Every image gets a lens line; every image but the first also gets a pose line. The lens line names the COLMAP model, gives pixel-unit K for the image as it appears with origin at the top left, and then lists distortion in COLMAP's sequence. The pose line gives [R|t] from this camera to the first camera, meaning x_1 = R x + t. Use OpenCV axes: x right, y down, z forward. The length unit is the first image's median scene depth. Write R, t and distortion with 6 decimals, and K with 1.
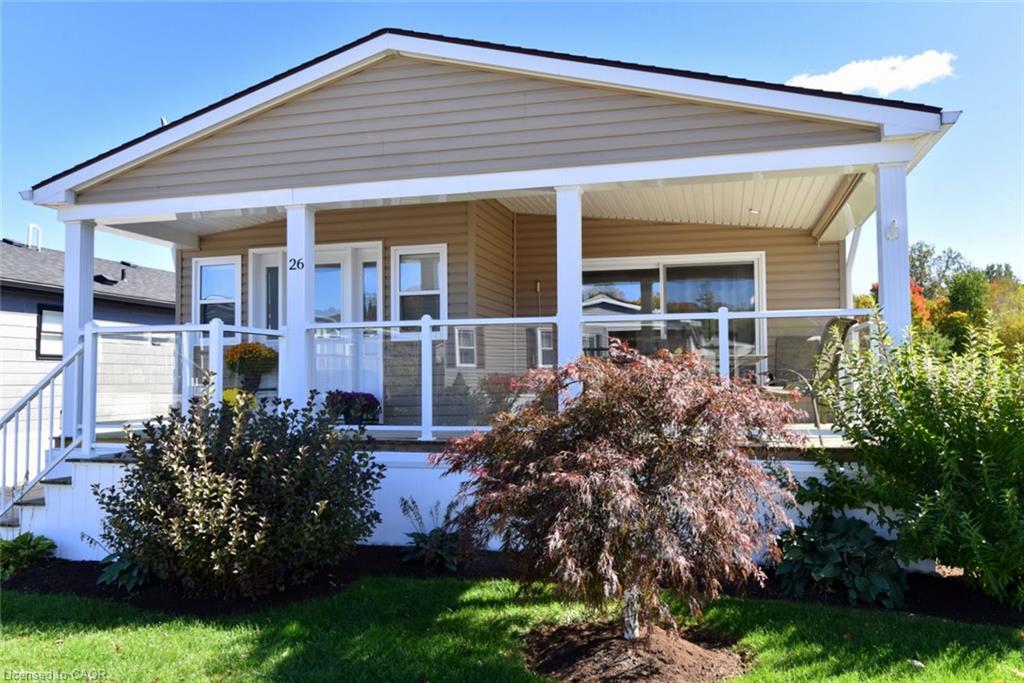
lens RADIAL K [[768.4, 0, 505.1], [0, 768.4, 343.2], [0, 0, 1]] dist [0.023660, 0.000337]
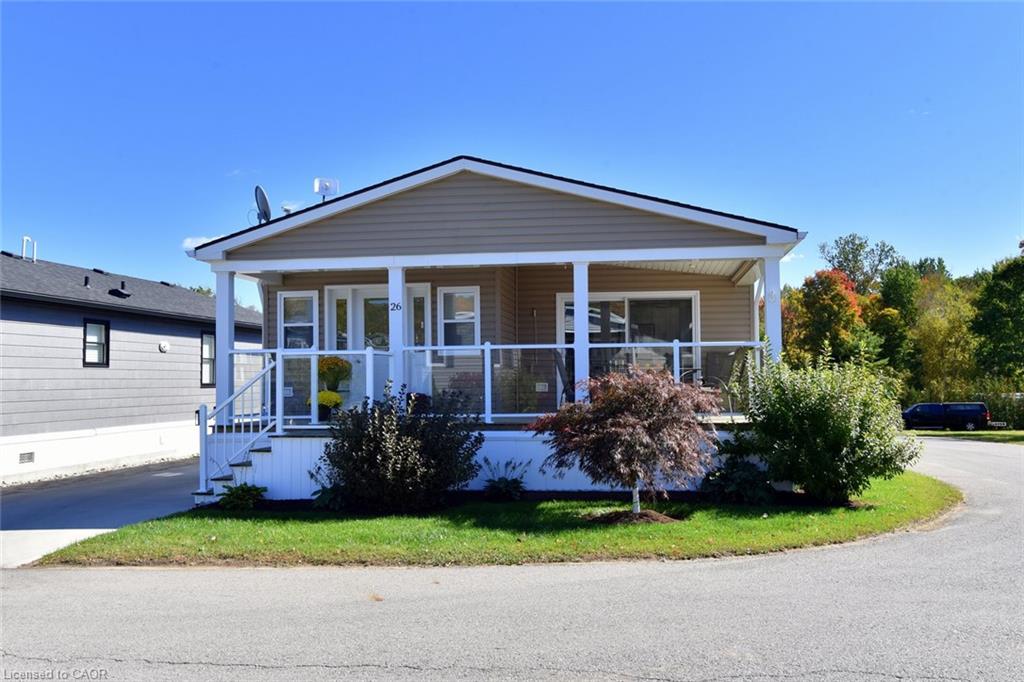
lens RADIAL K [[889.5, 0, 512.0], [0, 889.5, 341.0], [0, 0, 1]] dist [0.034321, 0.000534]
pose [[0.992409, 0.002040, 0.122963, -0.242380], [-0.002397, 0.999993, 0.002754, -0.038795], [-0.122956, -0.003028, 0.992407, -0.685585]]
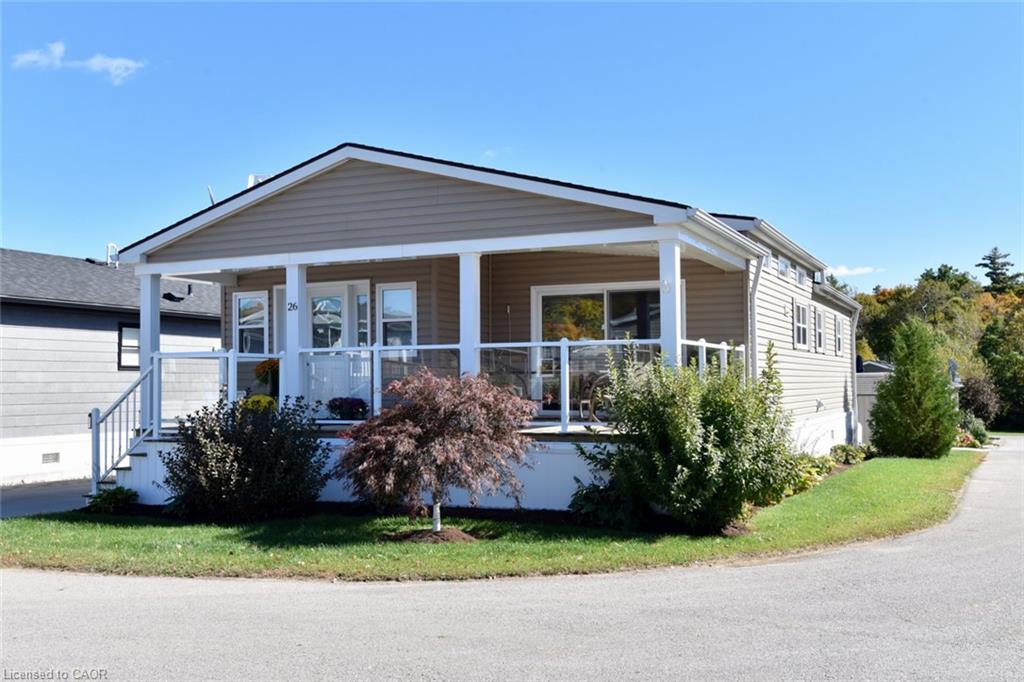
lens RADIAL K [[992.8, 0, 513.3], [0, 992.8, 351.0], [0, 0, 1]] dist [0.065441, -0.001791]
pose [[0.987233, -0.008468, -0.159057, 0.391680], [0.010816, 0.999845, 0.013905, -0.039214], [0.158914, -0.015448, 0.987172, -0.694474]]
